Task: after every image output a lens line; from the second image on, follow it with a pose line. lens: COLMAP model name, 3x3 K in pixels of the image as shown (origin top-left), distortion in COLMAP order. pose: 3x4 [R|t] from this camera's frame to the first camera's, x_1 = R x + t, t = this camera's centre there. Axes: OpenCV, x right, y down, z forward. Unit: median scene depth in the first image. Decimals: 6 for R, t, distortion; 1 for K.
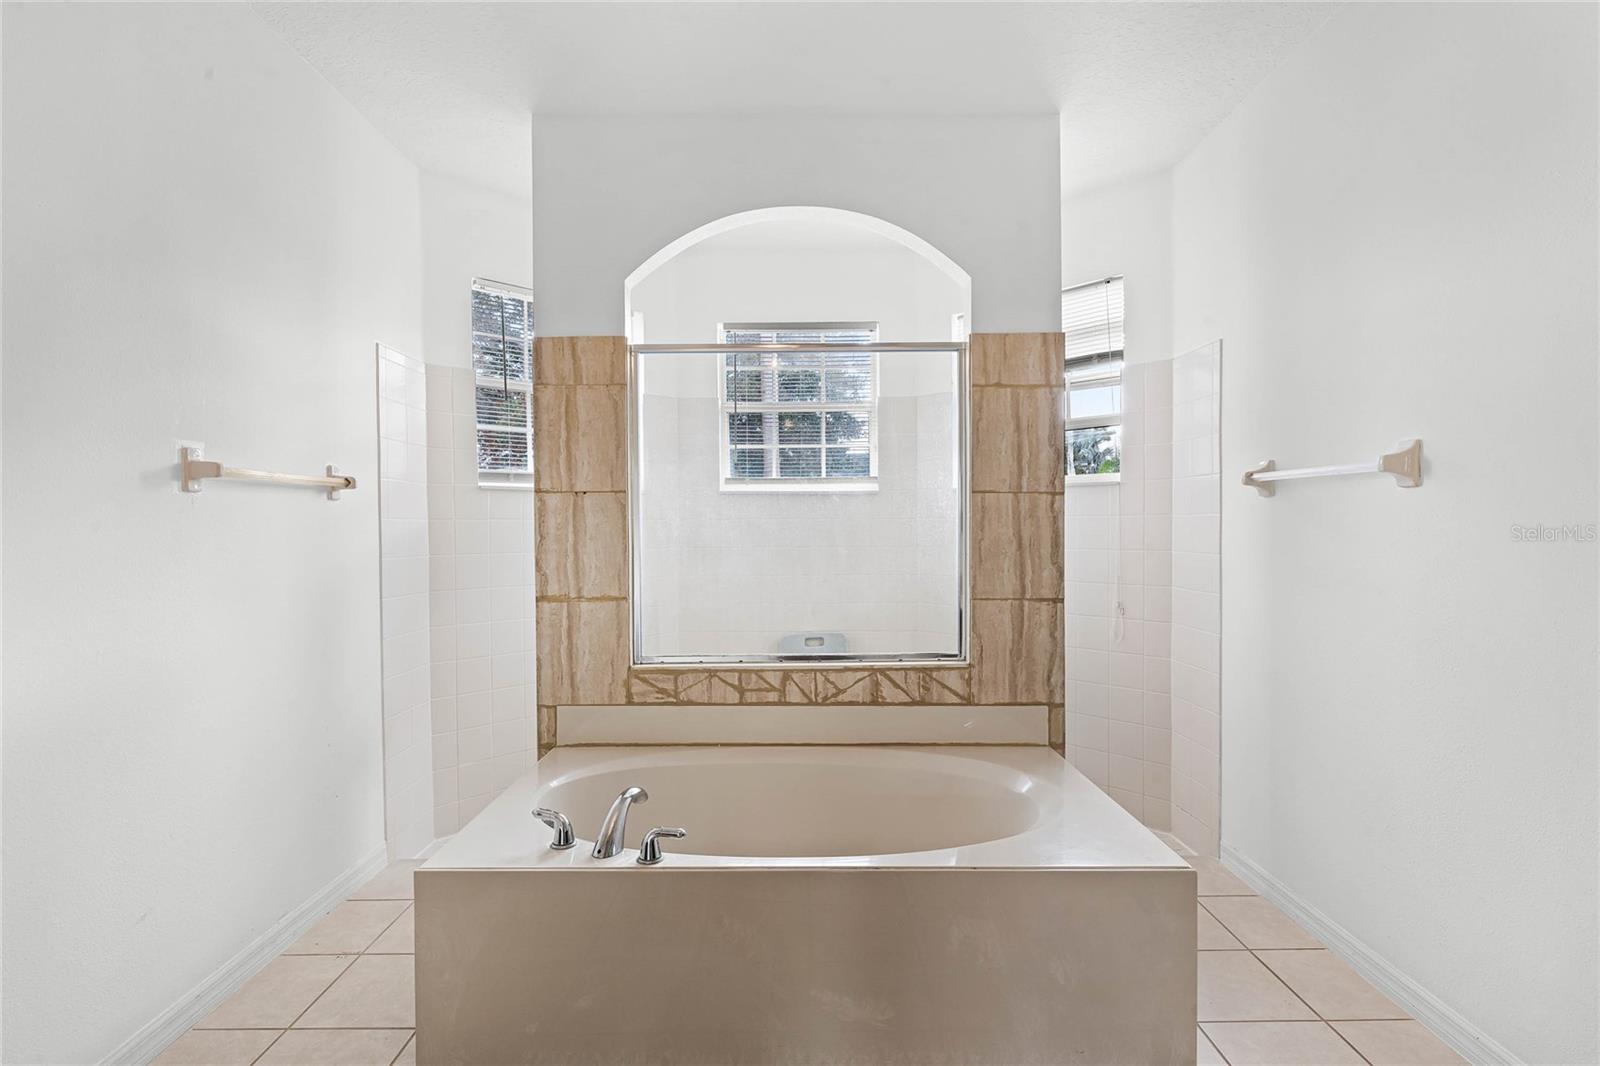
lens RADIAL K [[763.7, 0, 804.1], [0, 763.7, 542.7], [0, 0, 1]] dist [-0.001053, -0.000493]
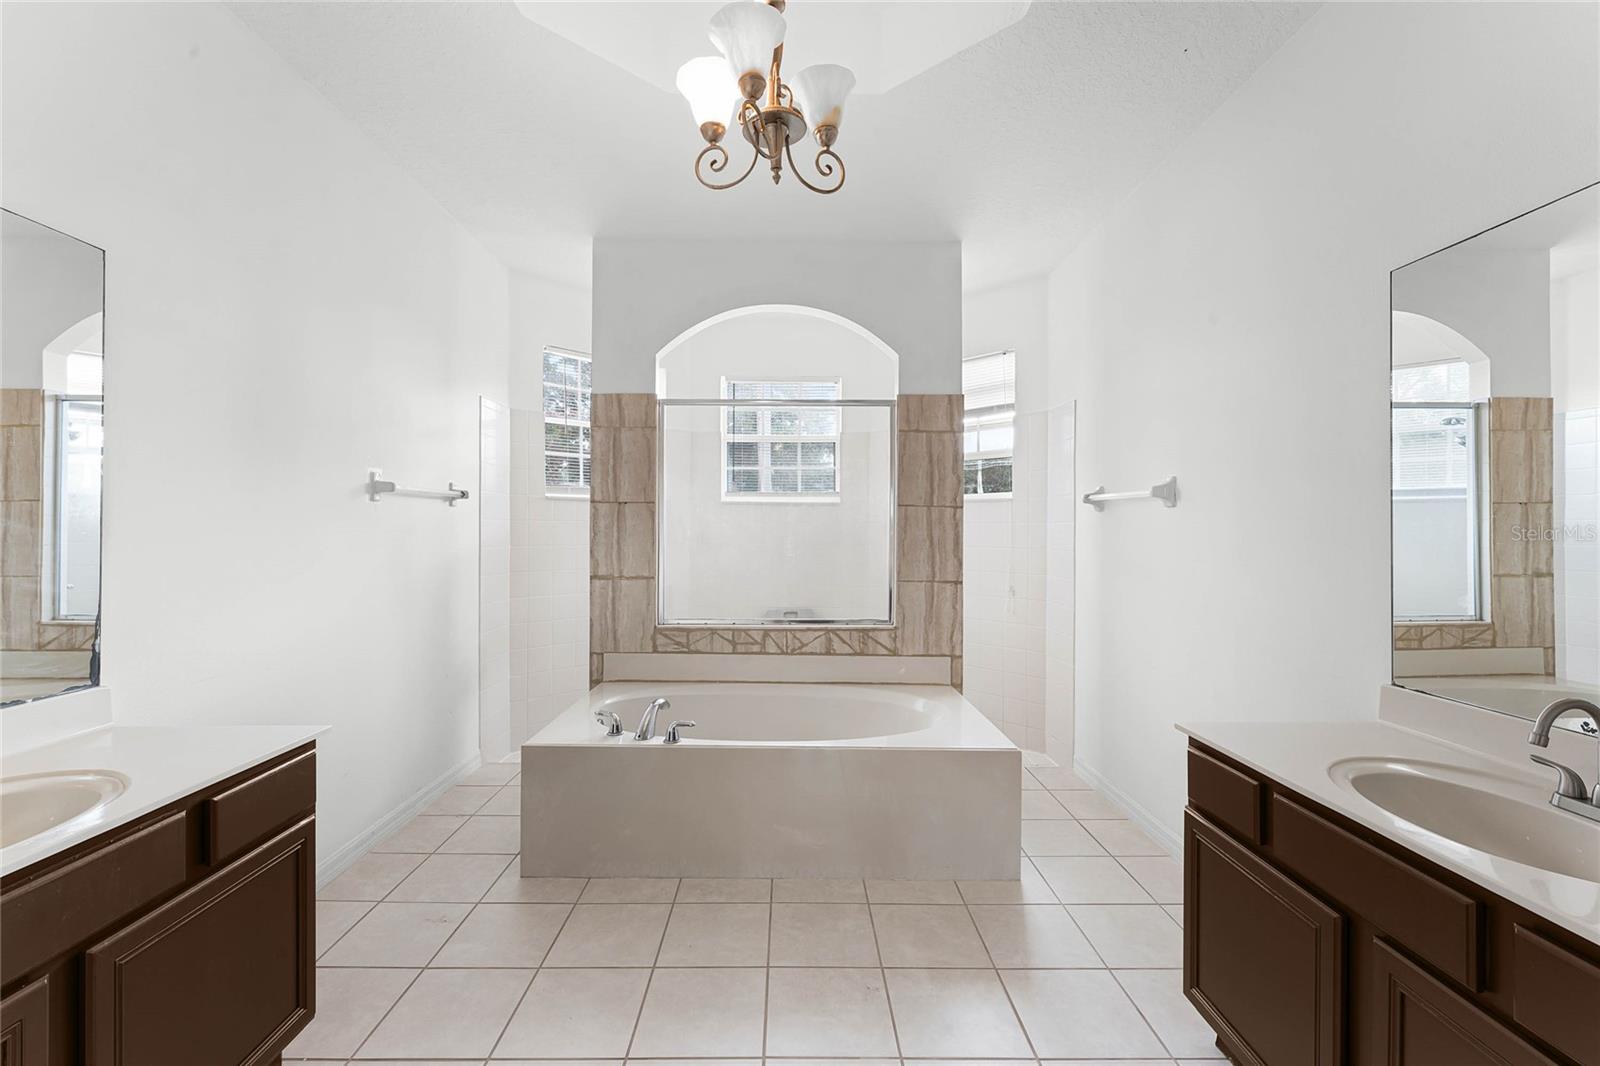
lens RADIAL K [[658.9, 0, 797.6], [0, 658.9, 537.8], [0, 0, 1]] dist [-0.003382, -0.000124]
pose [[0.999924, 0.011481, 0.004410, 0.027961], [-0.011447, 0.999905, -0.007644, 0.005260], [-0.004497, 0.007593, 0.999961, -0.224911]]
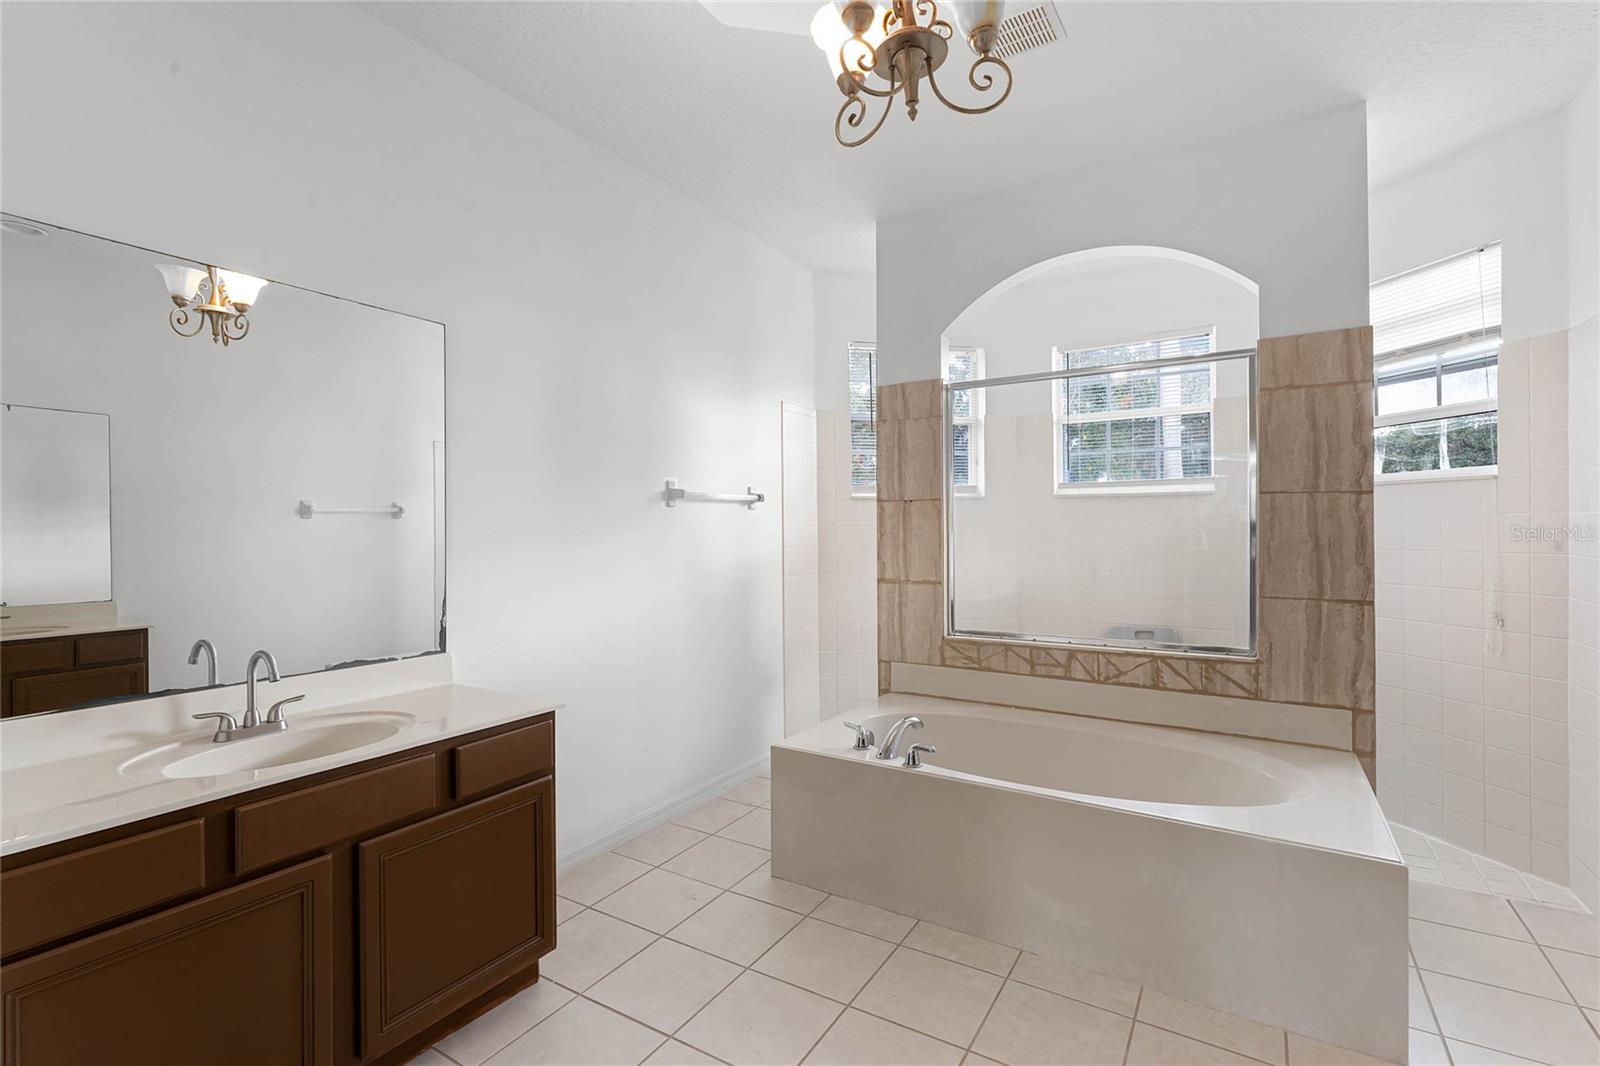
lens RADIAL K [[725.5, 0, 810.9], [0, 725.5, 539.6], [0, 0, 1]] dist [-0.001019, -0.000175]
pose [[0.852696, 0.008641, -0.522336, 0.214689], [-0.009730, 0.999952, 0.000658, 0.001830], [0.522317, 0.004521, 0.852739, -0.150651]]
